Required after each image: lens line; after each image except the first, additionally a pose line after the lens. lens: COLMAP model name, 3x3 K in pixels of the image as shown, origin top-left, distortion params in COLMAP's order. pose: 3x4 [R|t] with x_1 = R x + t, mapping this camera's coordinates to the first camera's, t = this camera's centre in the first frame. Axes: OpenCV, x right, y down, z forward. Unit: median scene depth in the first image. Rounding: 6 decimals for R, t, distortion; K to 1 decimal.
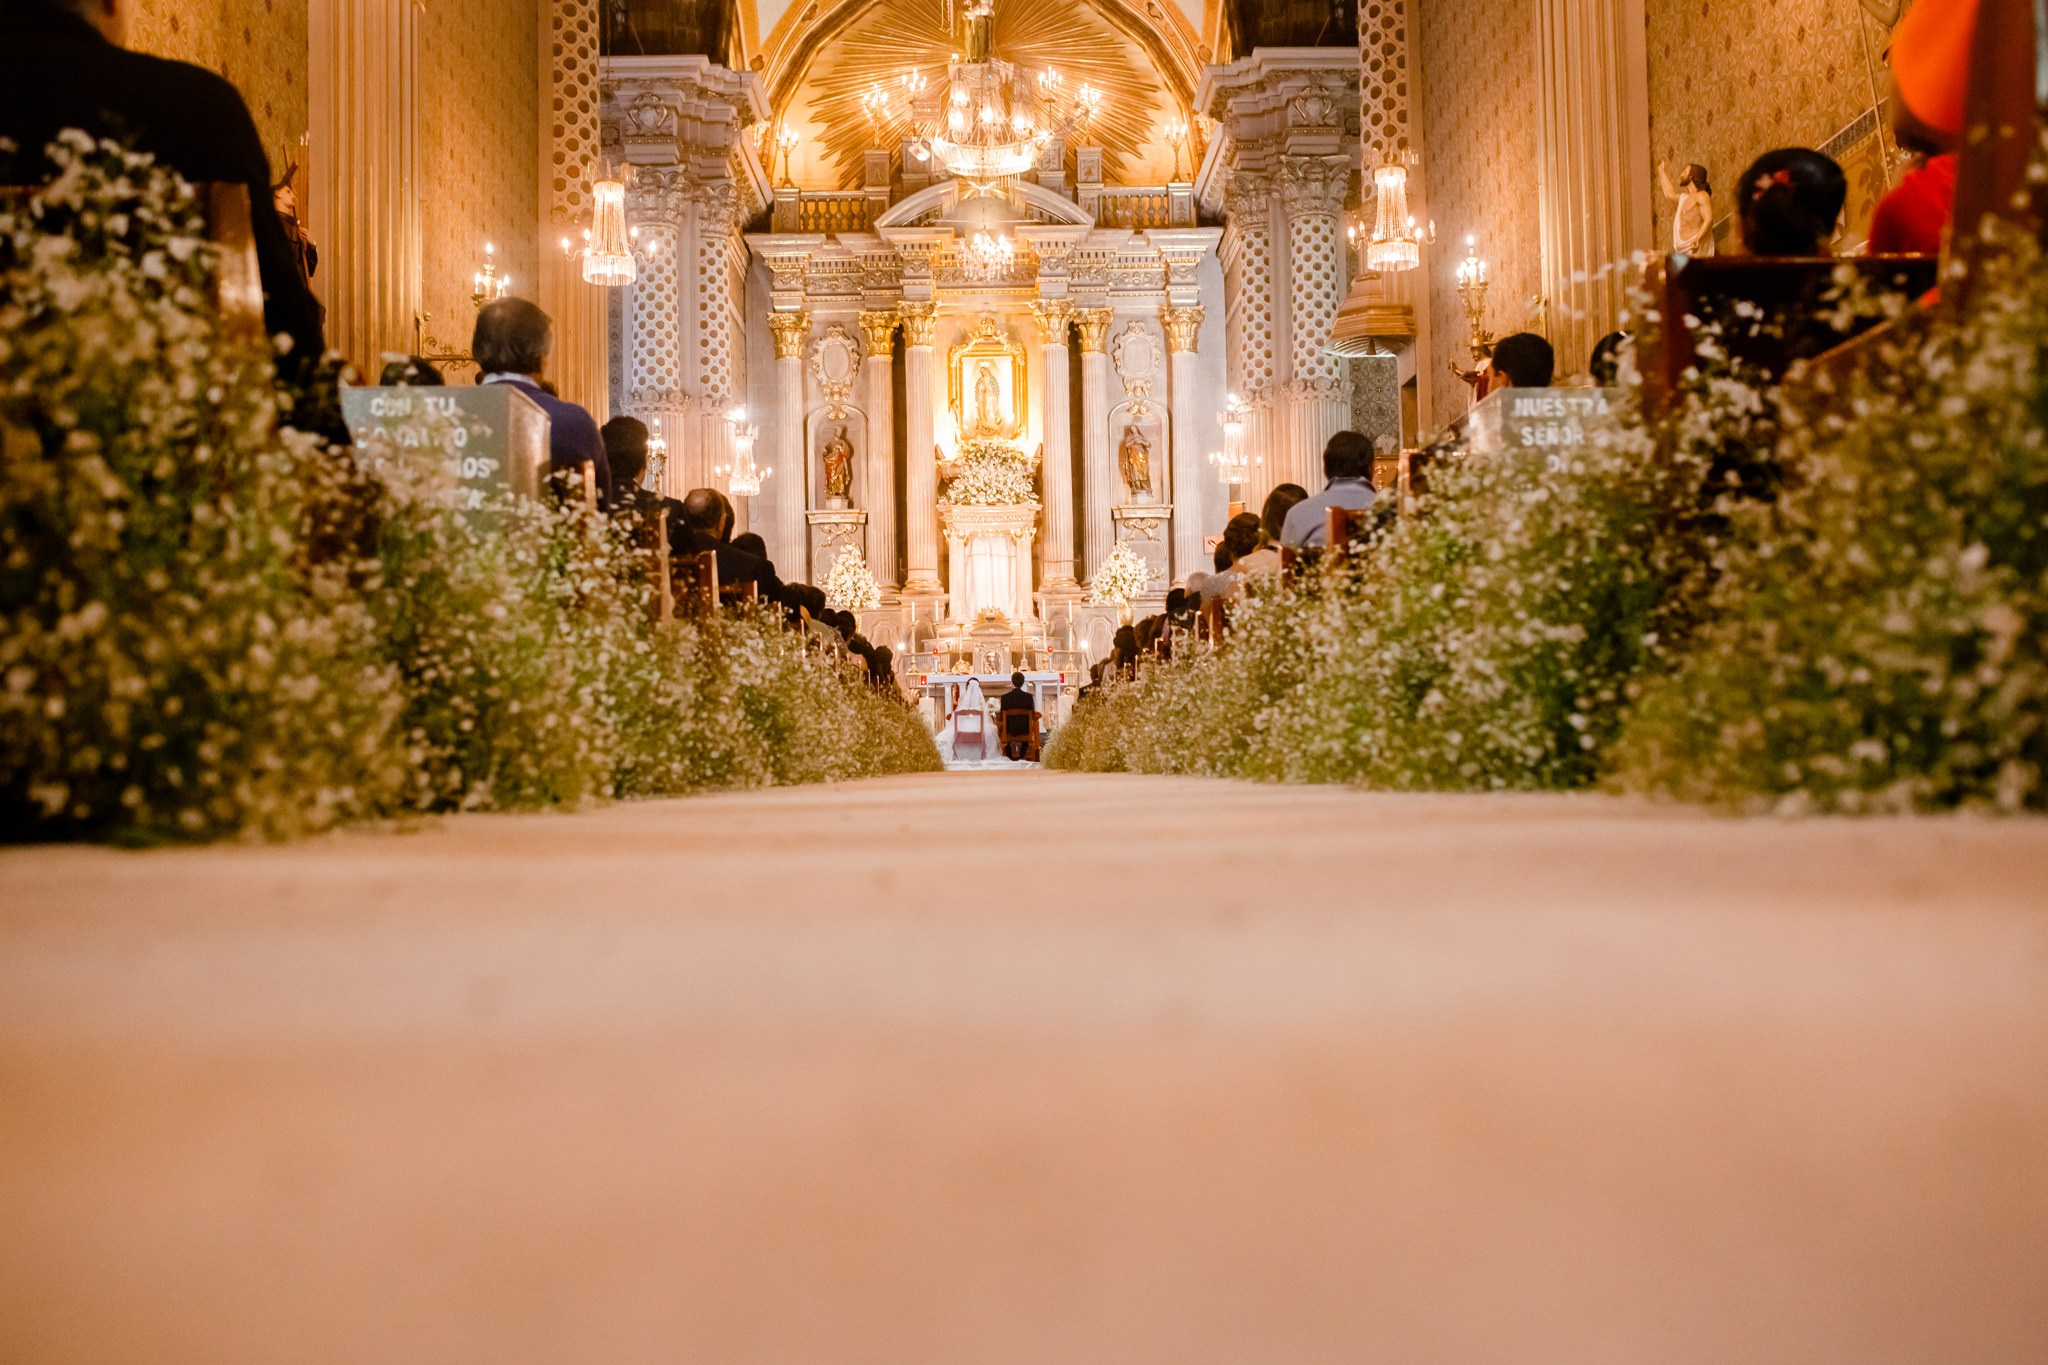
lens RADIAL K [[2124.4, 0, 1025.0], [0, 2124.4, 686.4], [0, 0, 1]] dist [-0.000131, 0.014557]
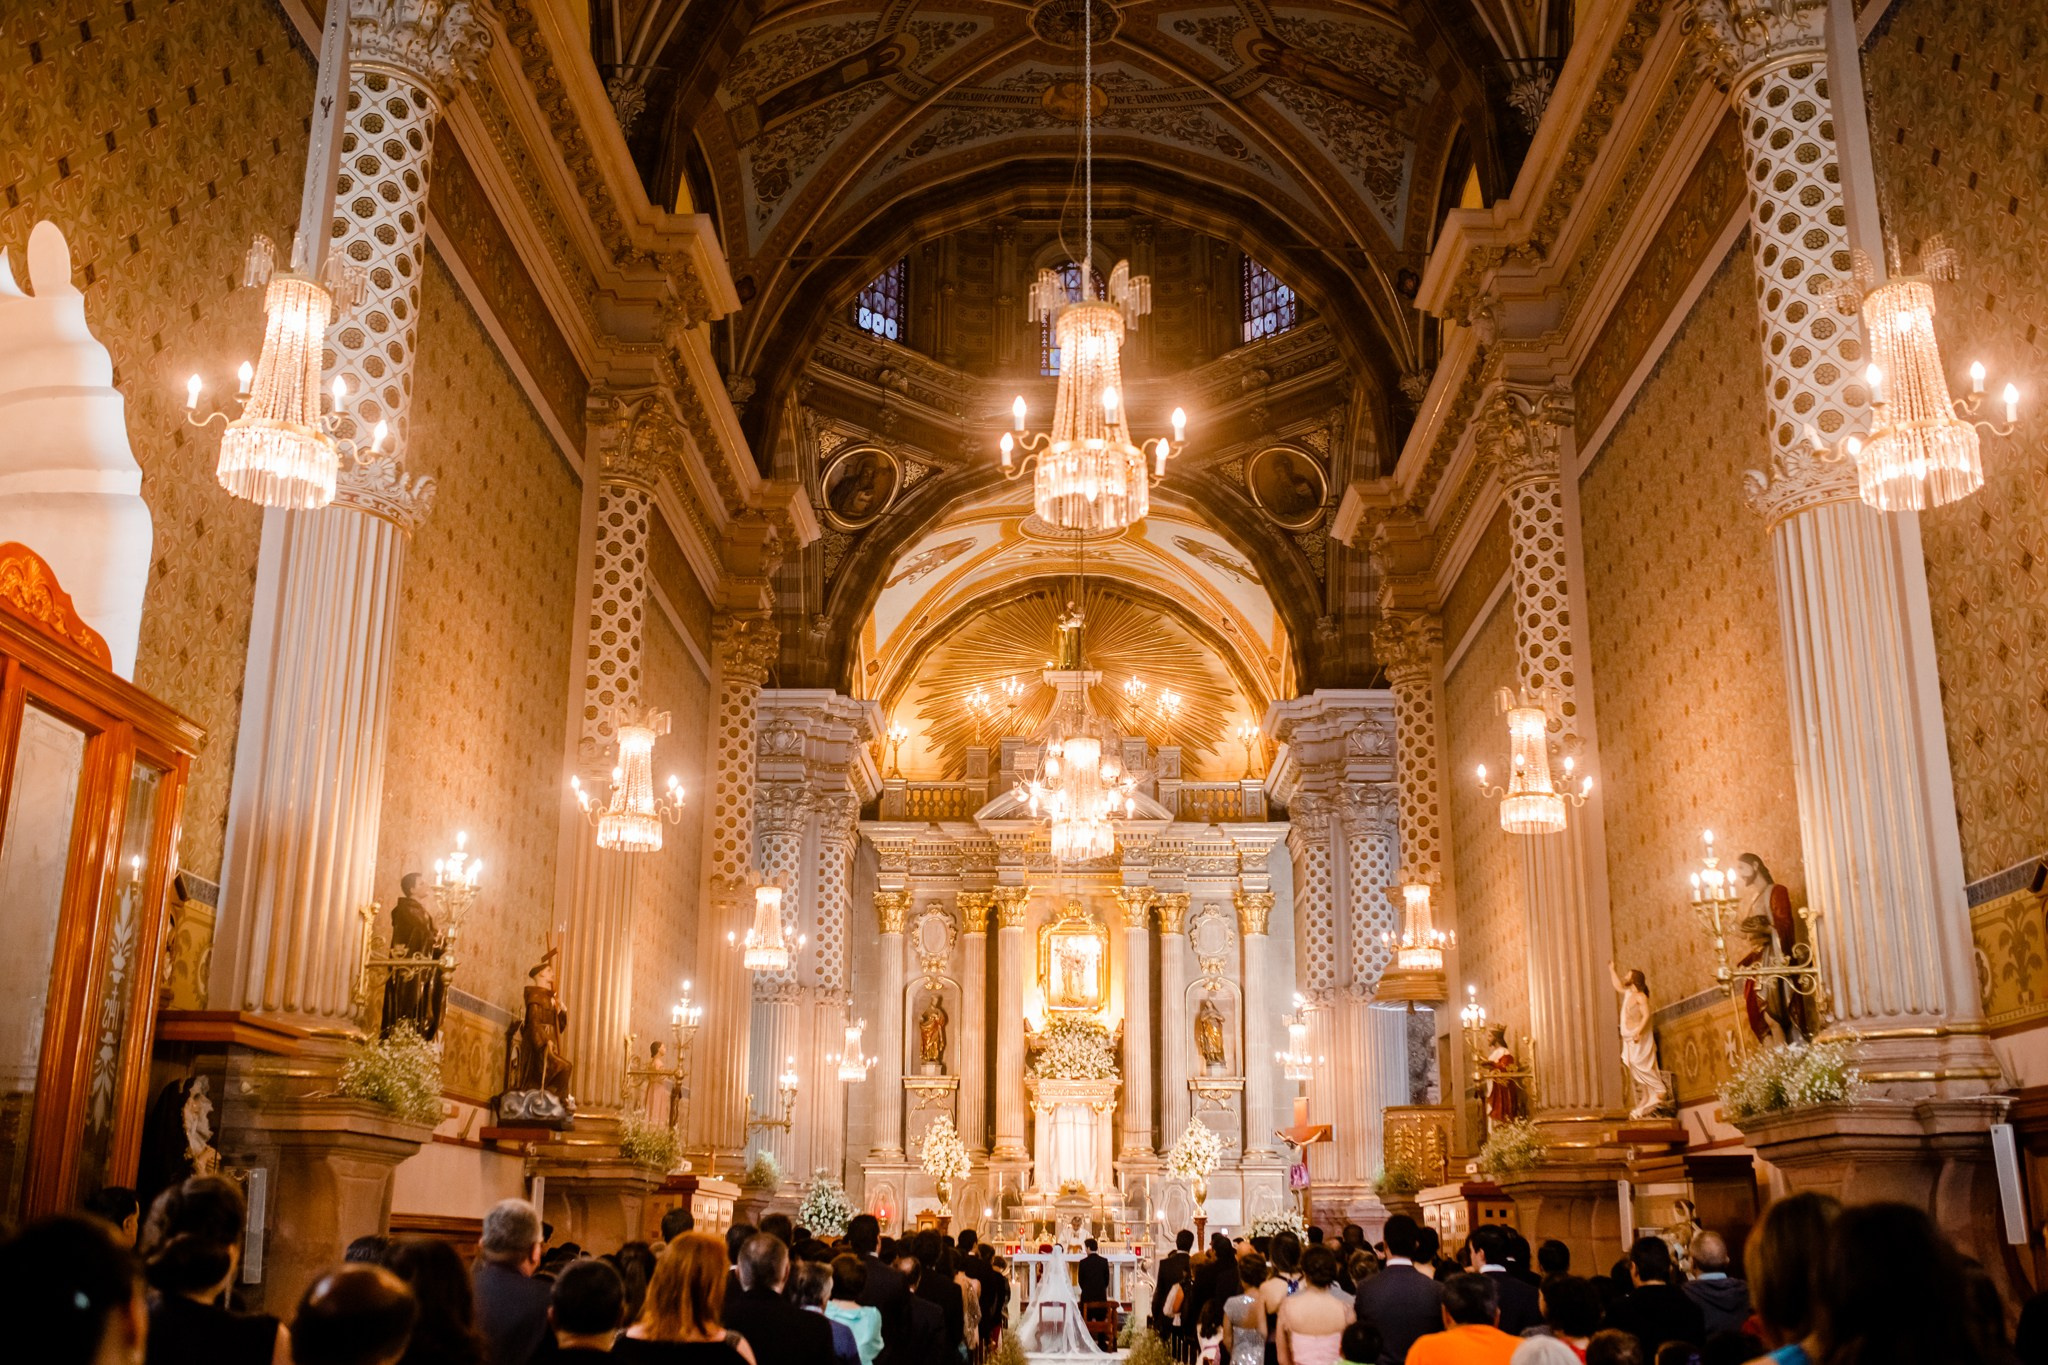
lens RADIAL K [[2193.0, 0, 1020.7], [0, 2193.0, 650.2], [0, 0, 1]] dist [-0.008040, 0.001807]
pose [[0.999080, 0.014731, -0.040286, -0.001880], [-0.023329, 0.974737, -0.222135, -0.048357], [0.035996, 0.222871, 0.974183, -0.127107]]
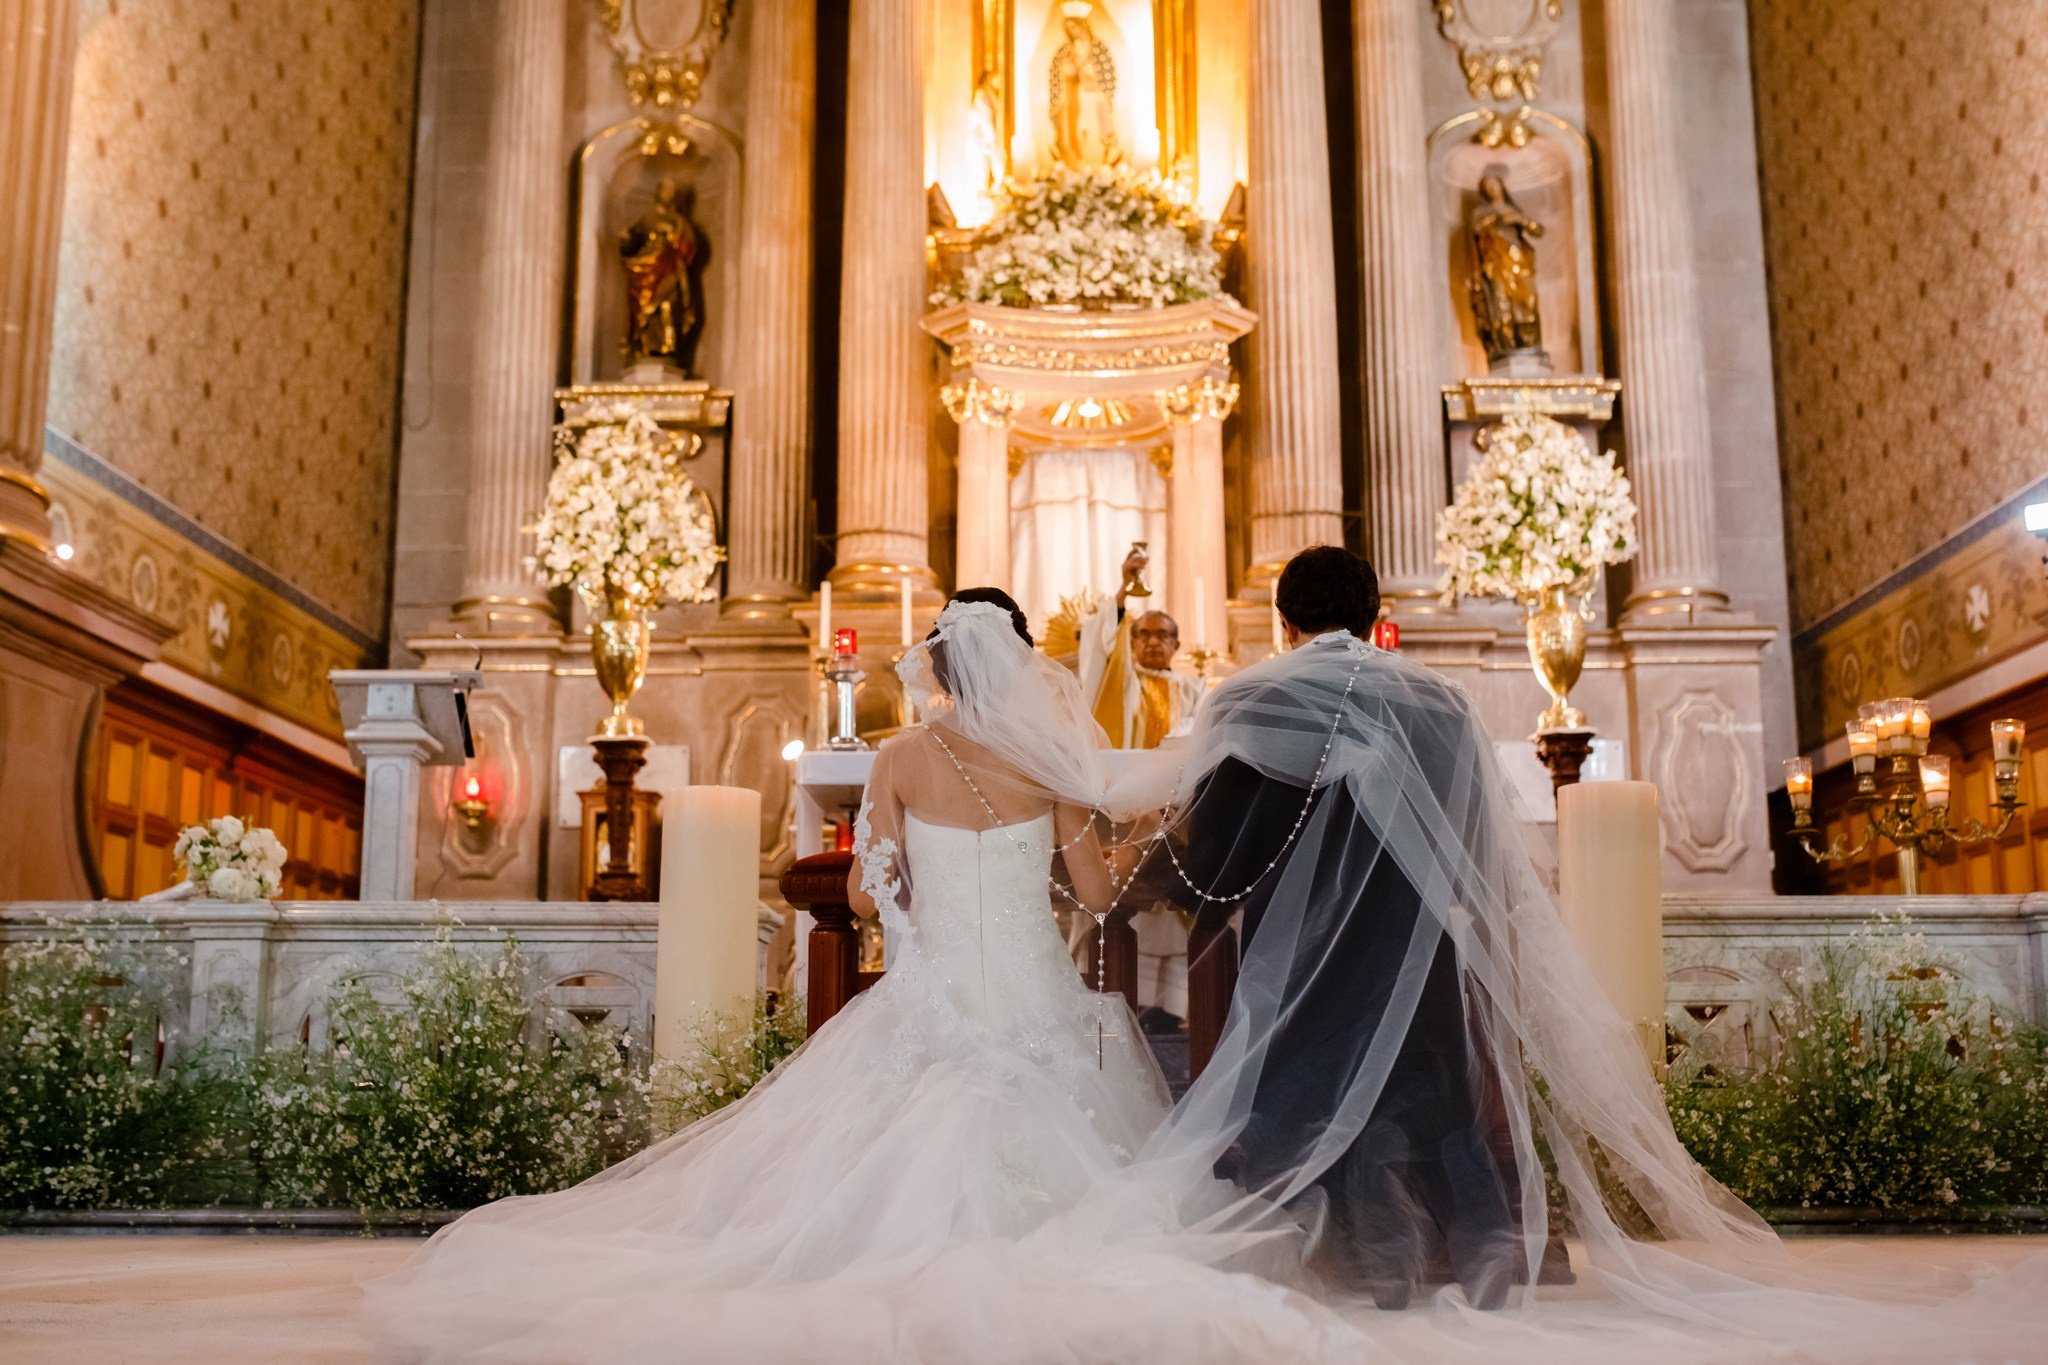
lens RADIAL K [[2124.4, 0, 1025.0], [0, 2124.4, 686.4], [0, 0, 1]] dist [-0.000131, 0.014557]
pose [[0.999339, 0.007391, -0.035598, -0.014239], [-0.012656, 0.988599, -0.150040, 0.016586], [0.034083, 0.150391, 0.988039, 0.676392]]
